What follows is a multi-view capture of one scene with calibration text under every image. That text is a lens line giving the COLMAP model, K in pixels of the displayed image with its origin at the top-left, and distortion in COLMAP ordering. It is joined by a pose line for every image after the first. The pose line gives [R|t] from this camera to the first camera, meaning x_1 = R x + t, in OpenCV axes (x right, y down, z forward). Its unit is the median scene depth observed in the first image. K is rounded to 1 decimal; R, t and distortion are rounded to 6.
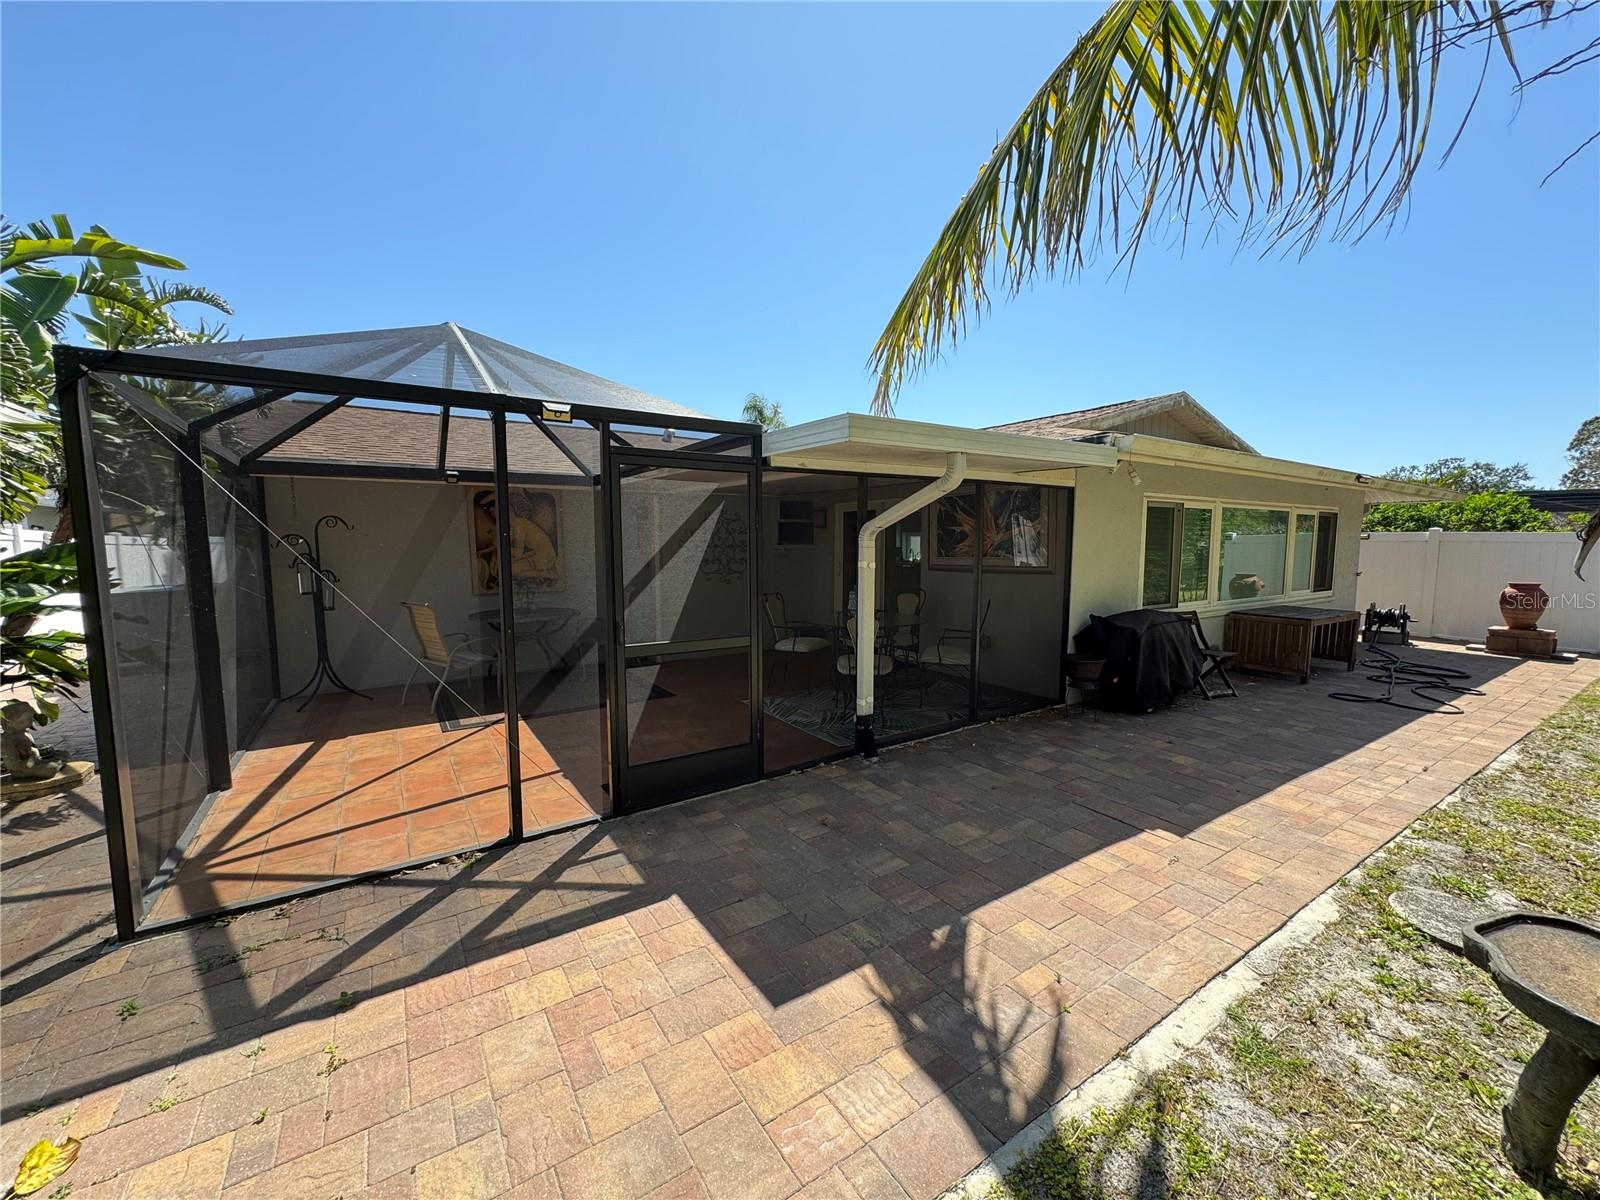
lens RADIAL K [[640.8, 0, 796.3], [0, 640.8, 601.0], [0, 0, 1]] dist [-0.001933, -0.000076]
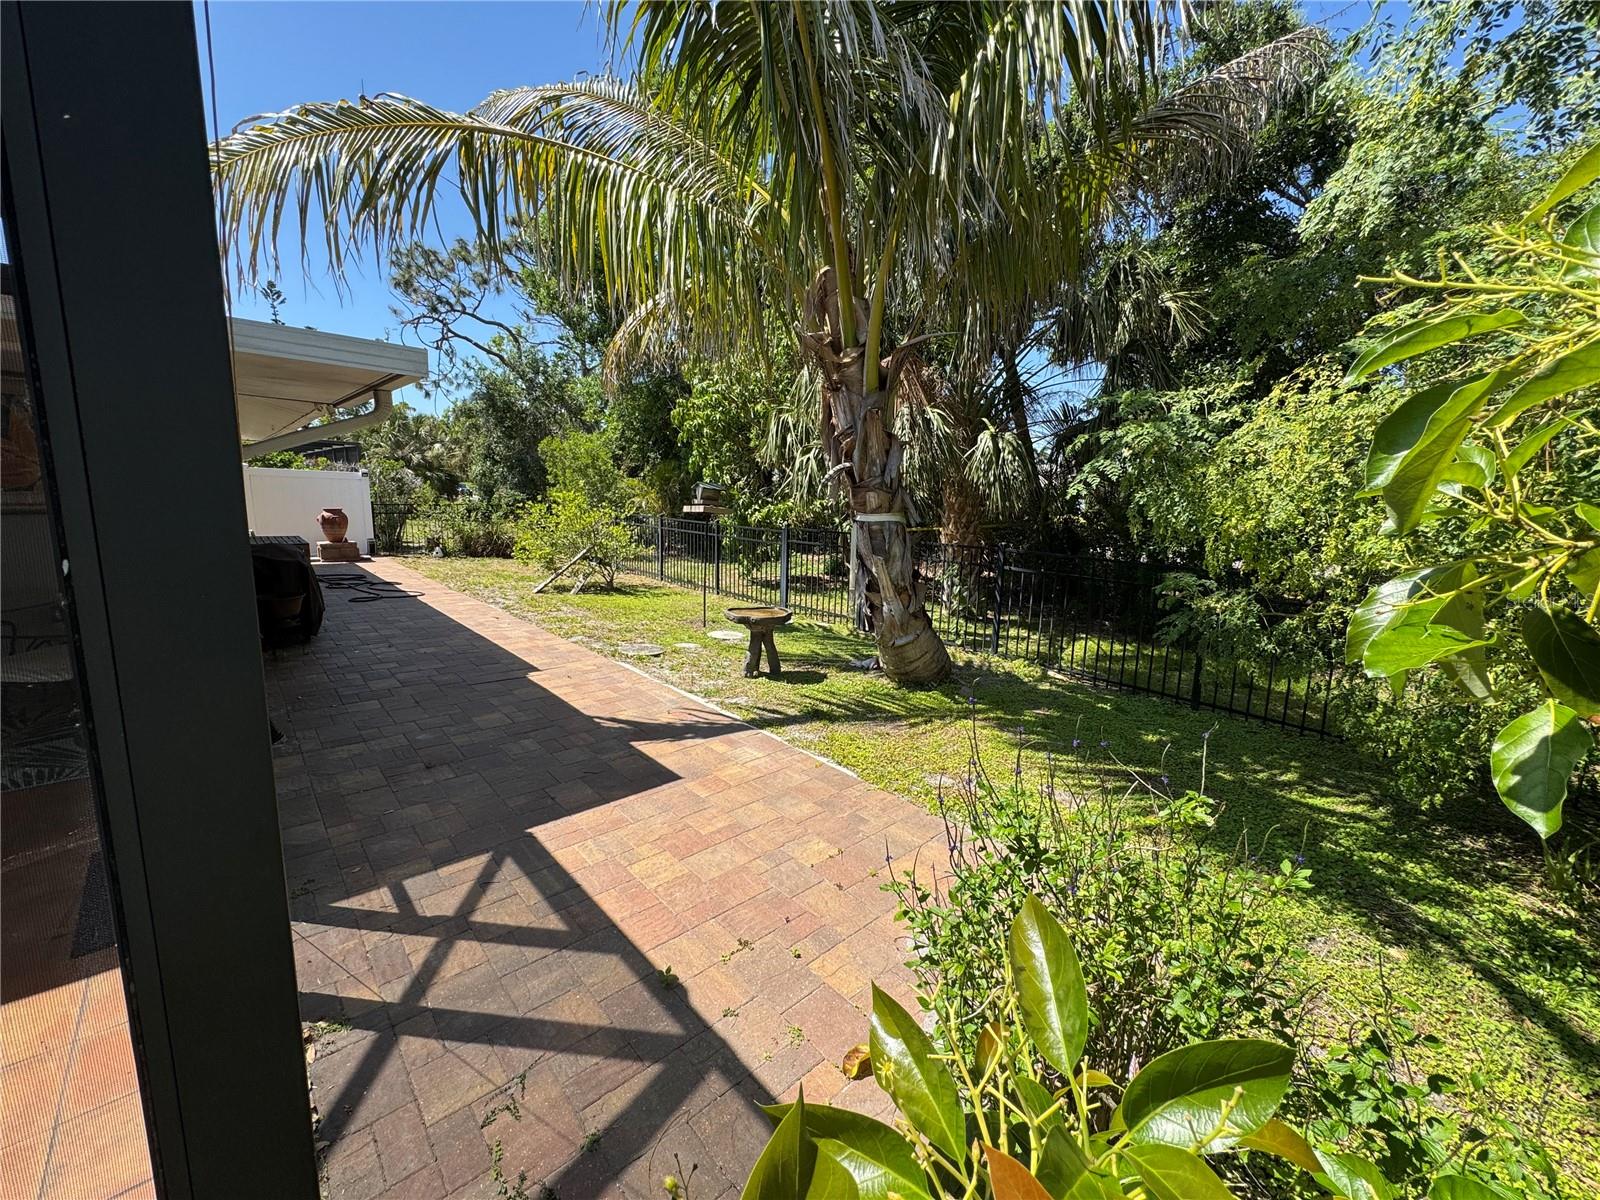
lens RADIAL K [[640.8, 0, 796.3], [0, 640.8, 601.0], [0, 0, 1]] dist [-0.001933, -0.000076]
pose [[-0.162379, -0.172641, 0.971508, -1.193799], [0.057593, 0.981238, 0.183997, -0.072197], [-0.985046, 0.085830, -0.149389, 0.686339]]
